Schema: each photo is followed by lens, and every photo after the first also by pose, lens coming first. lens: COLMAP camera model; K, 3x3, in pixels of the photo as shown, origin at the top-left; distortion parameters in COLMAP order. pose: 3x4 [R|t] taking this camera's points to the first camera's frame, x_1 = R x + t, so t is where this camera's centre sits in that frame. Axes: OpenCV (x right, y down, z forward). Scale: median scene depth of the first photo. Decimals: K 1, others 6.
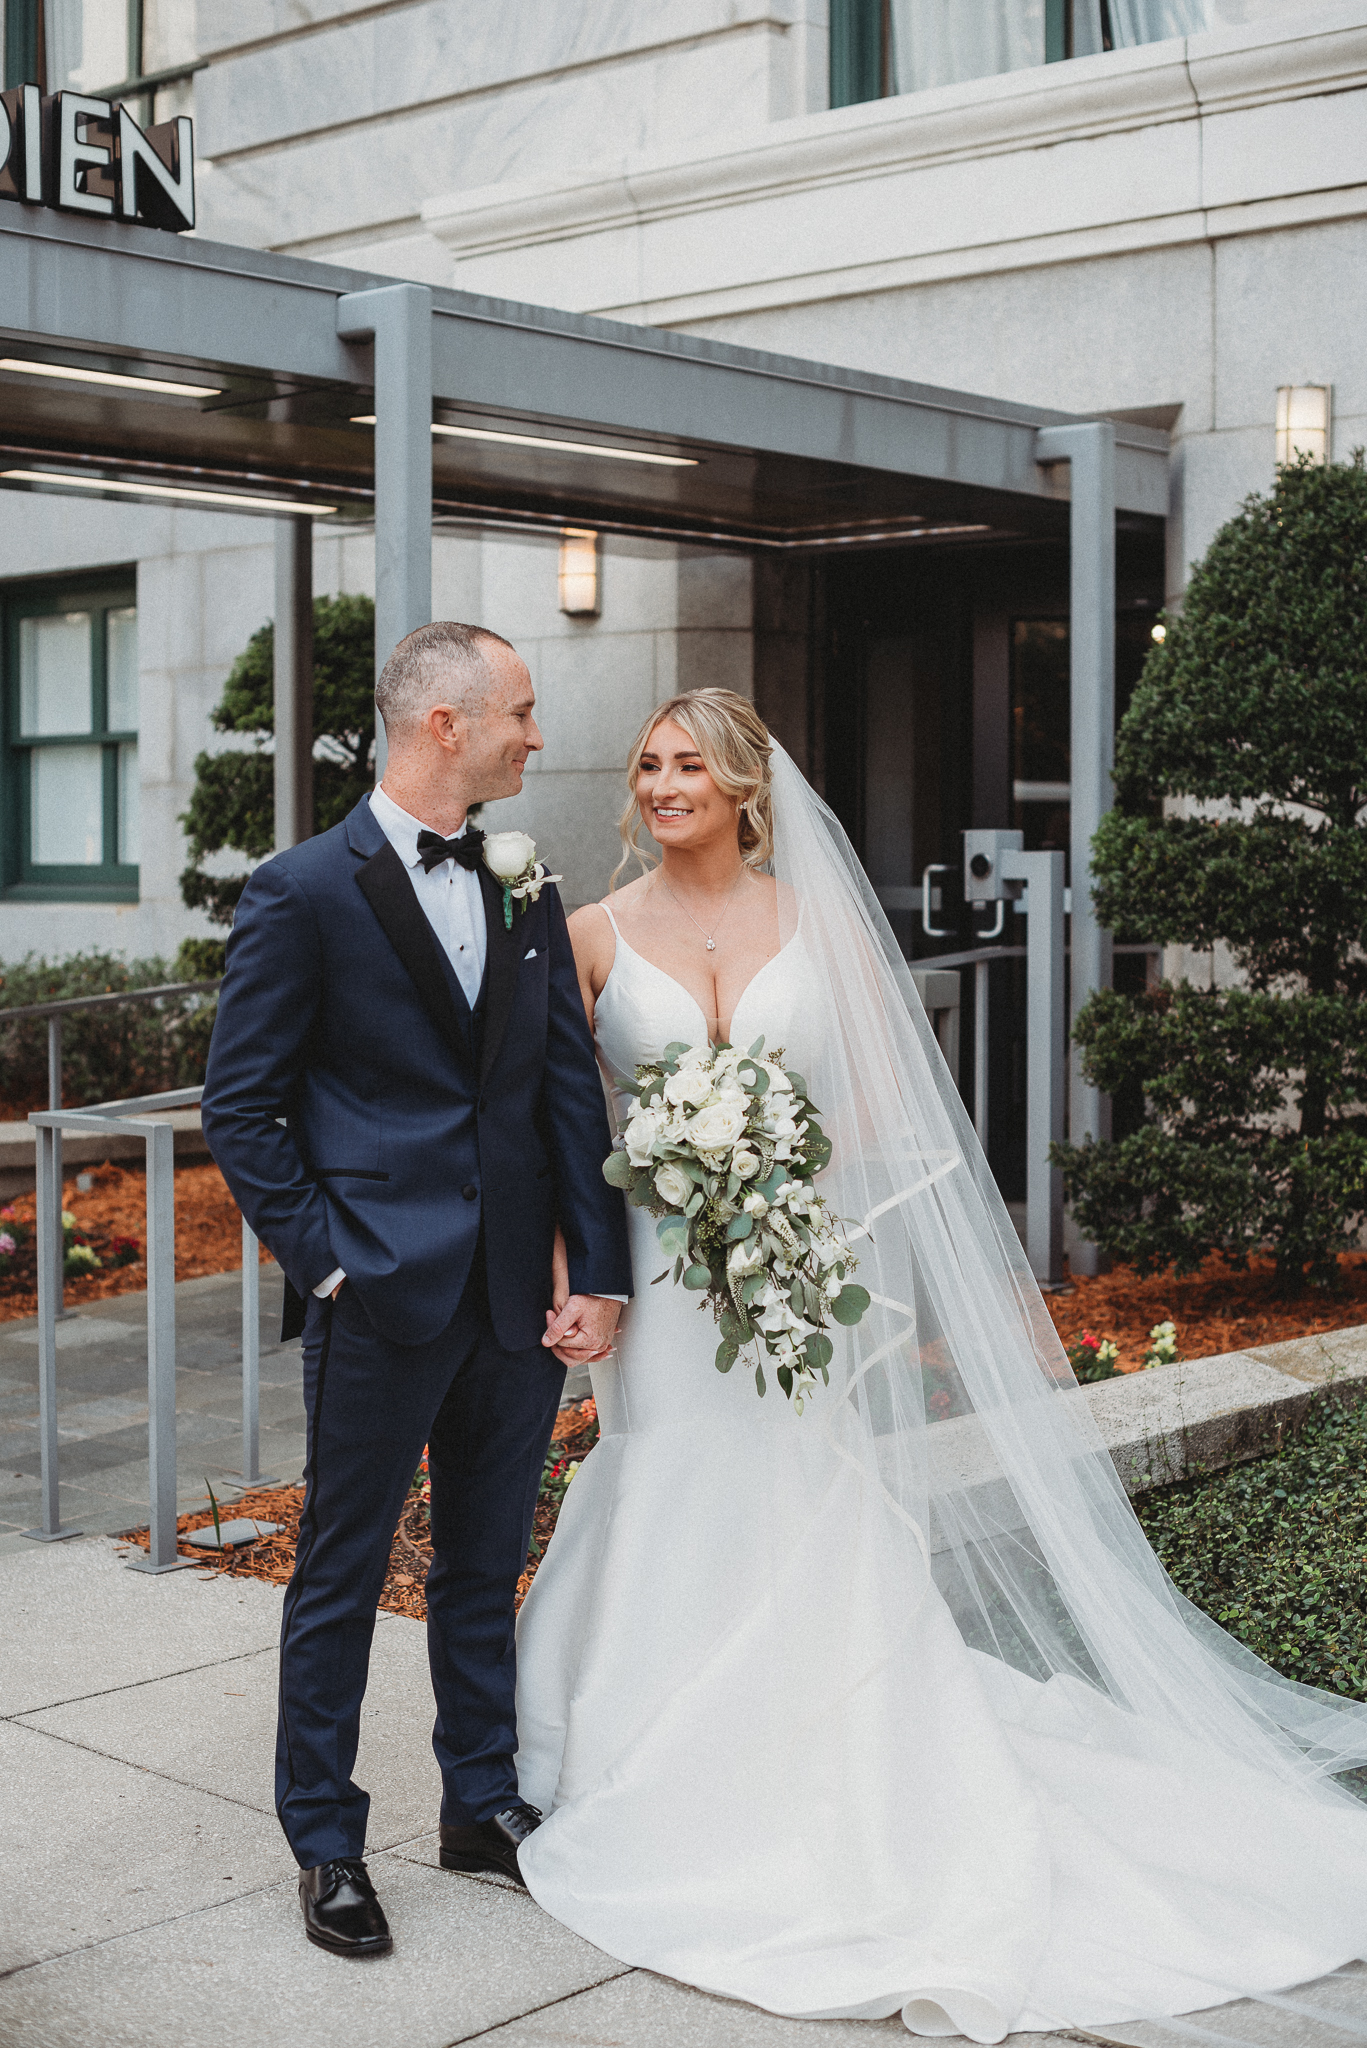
lens RADIAL K [[2985.8, 0, 683.5], [0, 2985.8, 1024.0], [0, 0, 1]] dist [-0.152423, 0.115887]
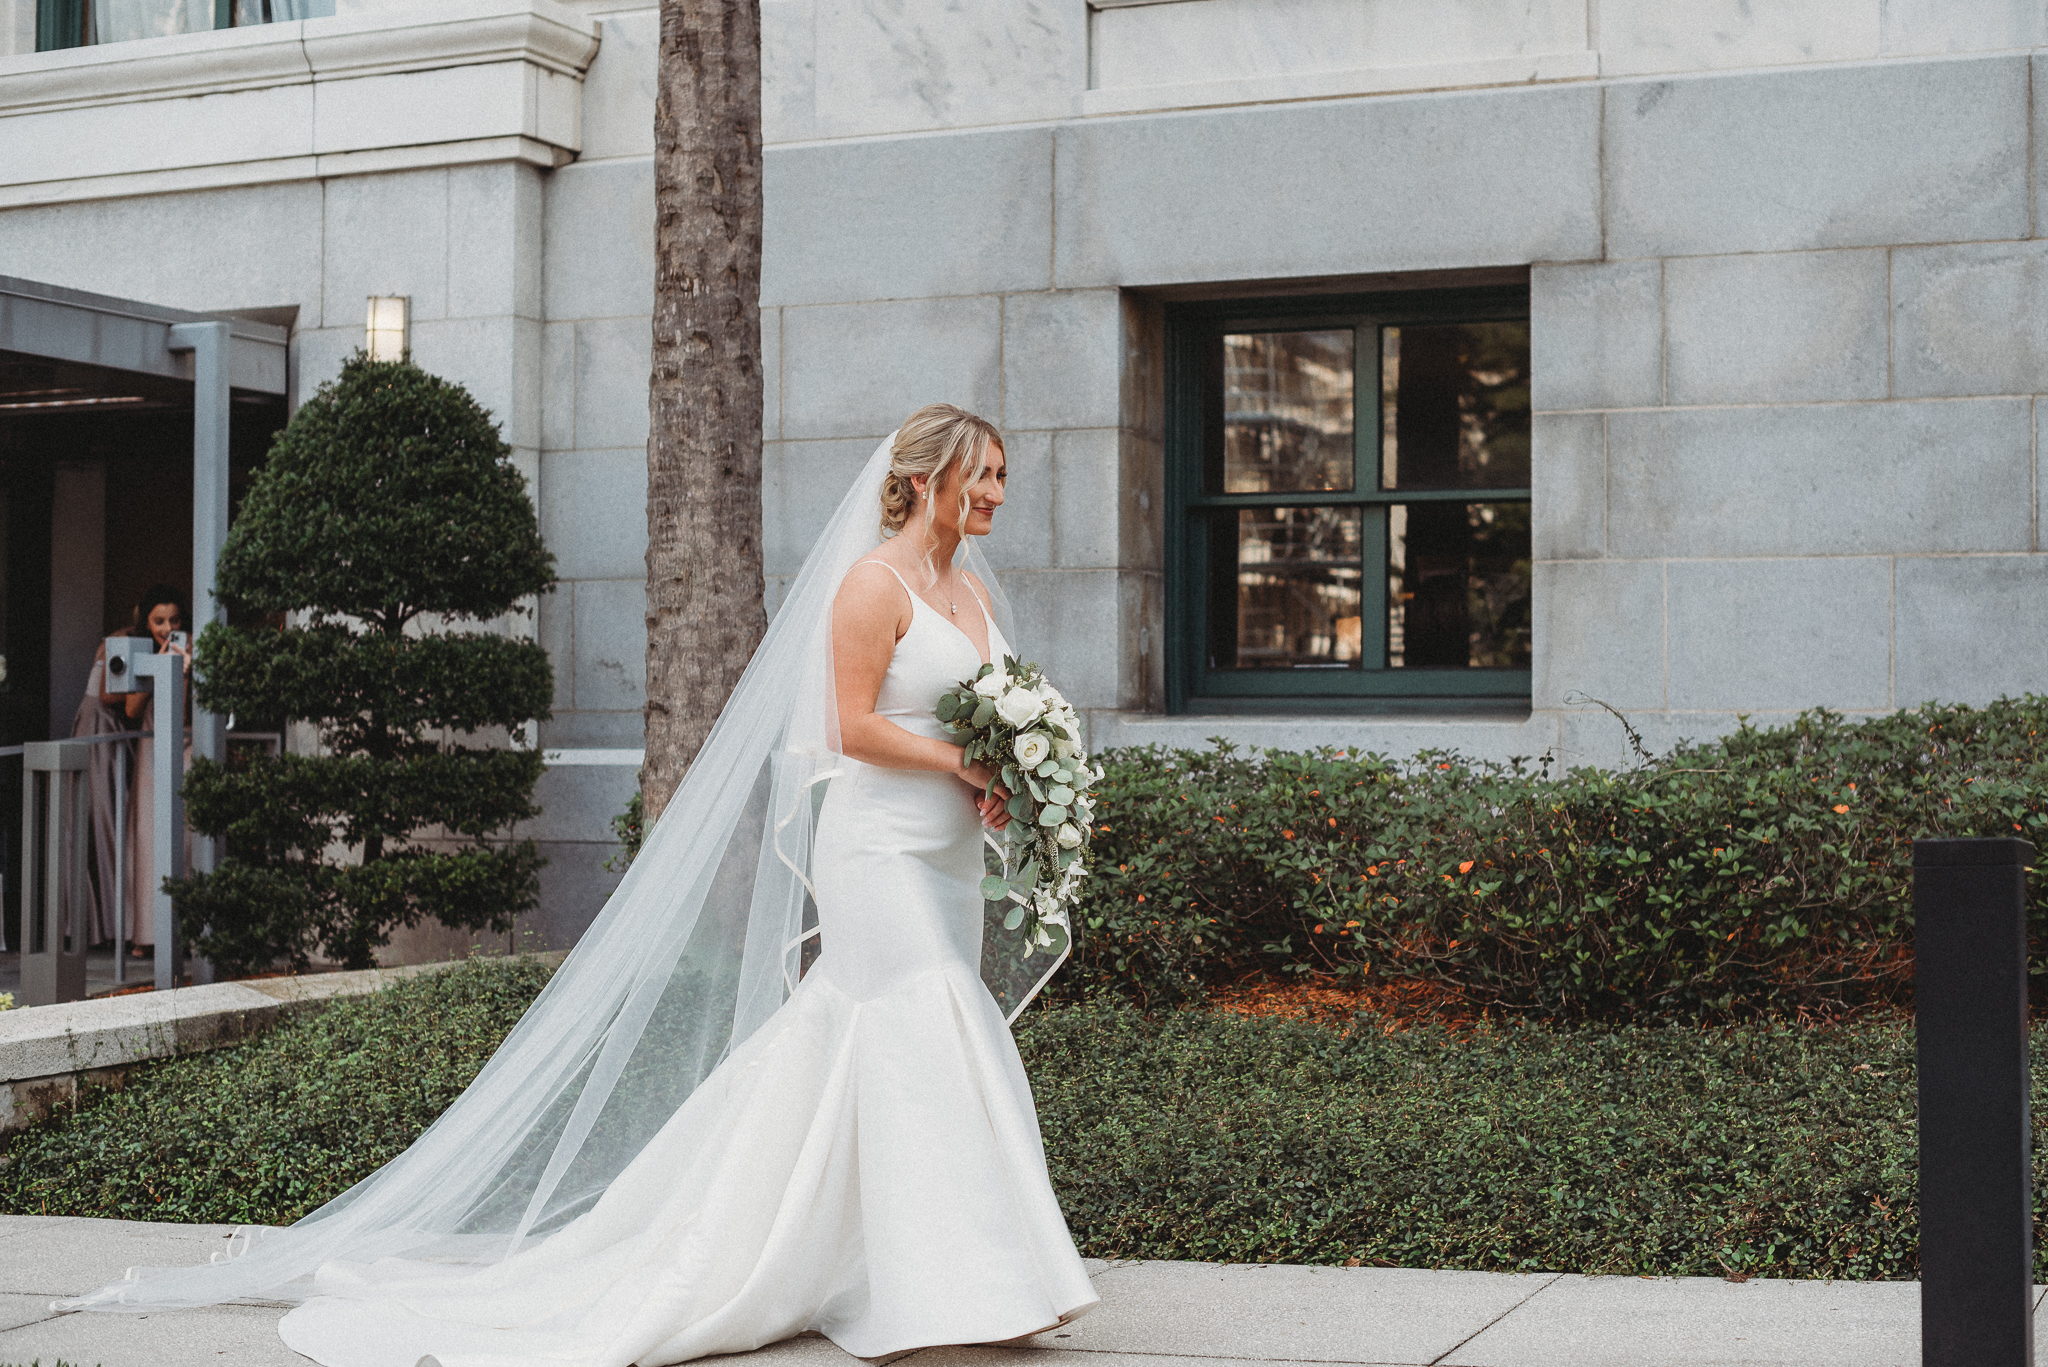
lens RADIAL K [[2985.8, 0, 1024.0], [0, 2985.8, 683.5], [0, 0, 1]] dist [-0.152423, 0.115887]
pose [[0.942751, 0.006525, 0.333434, 0.046081], [0.015649, 0.997842, -0.063775, 0.041755], [-0.333131, 0.065342, 0.940614, -0.318577]]
